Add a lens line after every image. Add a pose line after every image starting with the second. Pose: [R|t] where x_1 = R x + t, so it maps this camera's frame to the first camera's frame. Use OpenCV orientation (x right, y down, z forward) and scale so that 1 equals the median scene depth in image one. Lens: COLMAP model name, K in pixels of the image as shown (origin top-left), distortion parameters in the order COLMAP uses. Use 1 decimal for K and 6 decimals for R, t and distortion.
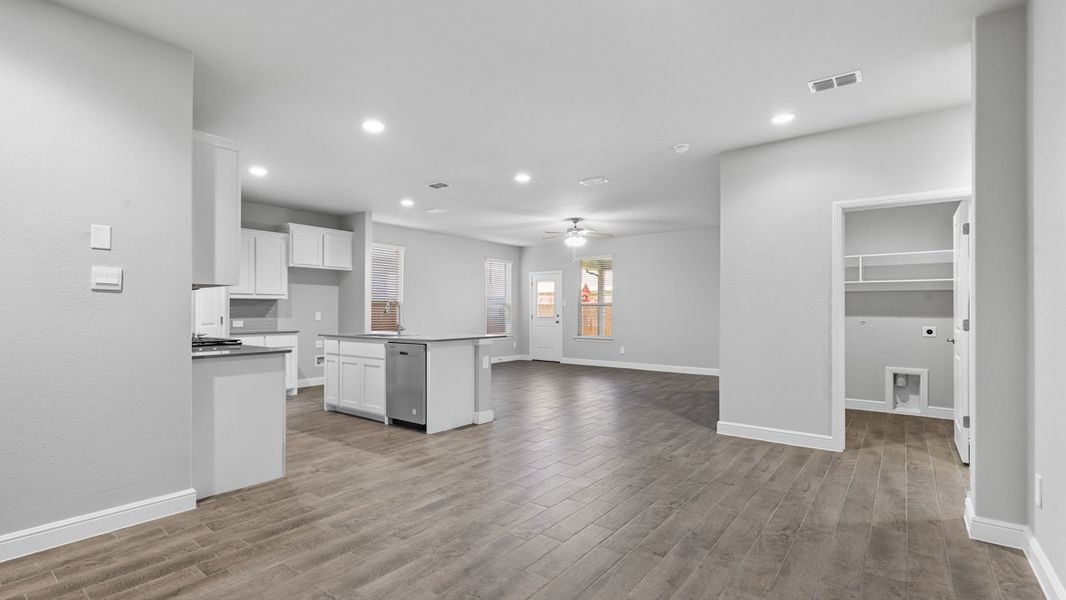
lens RADIAL K [[485.9, 0, 532.1], [0, 485.9, 305.7], [0, 0, 1]] dist [0.001769, -0.000069]
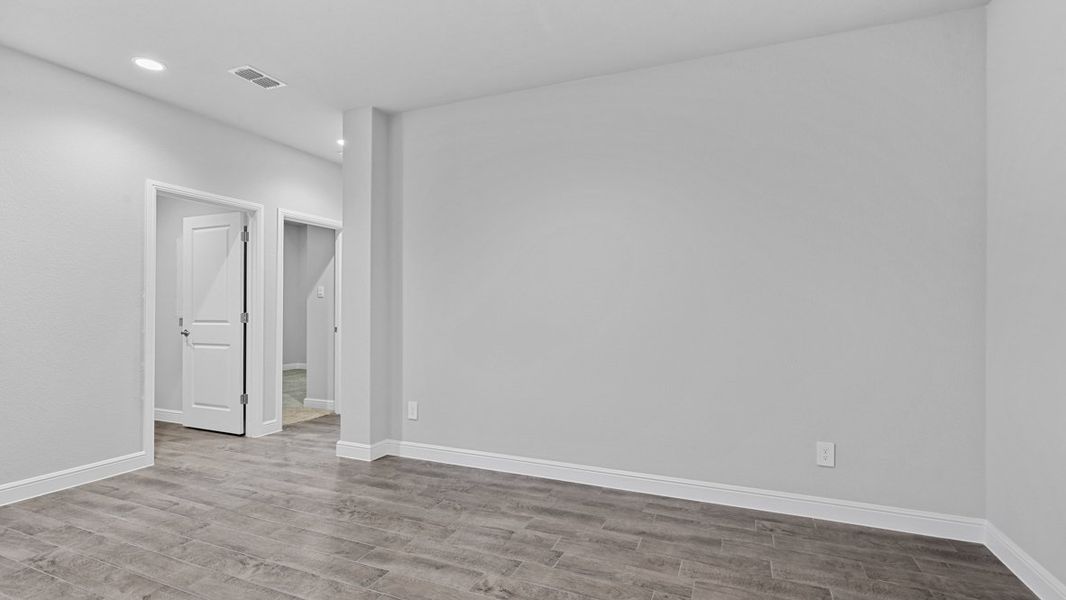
lens RADIAL K [[485.9, 0, 532.1], [0, 485.9, 305.7], [0, 0, 1]] dist [0.001769, -0.000069]
pose [[-0.247032, 0.003483, 0.969001, -0.497494], [-0.012643, 0.999897, -0.006817, 0.008894], [-0.968925, -0.013935, -0.246963, 0.690747]]
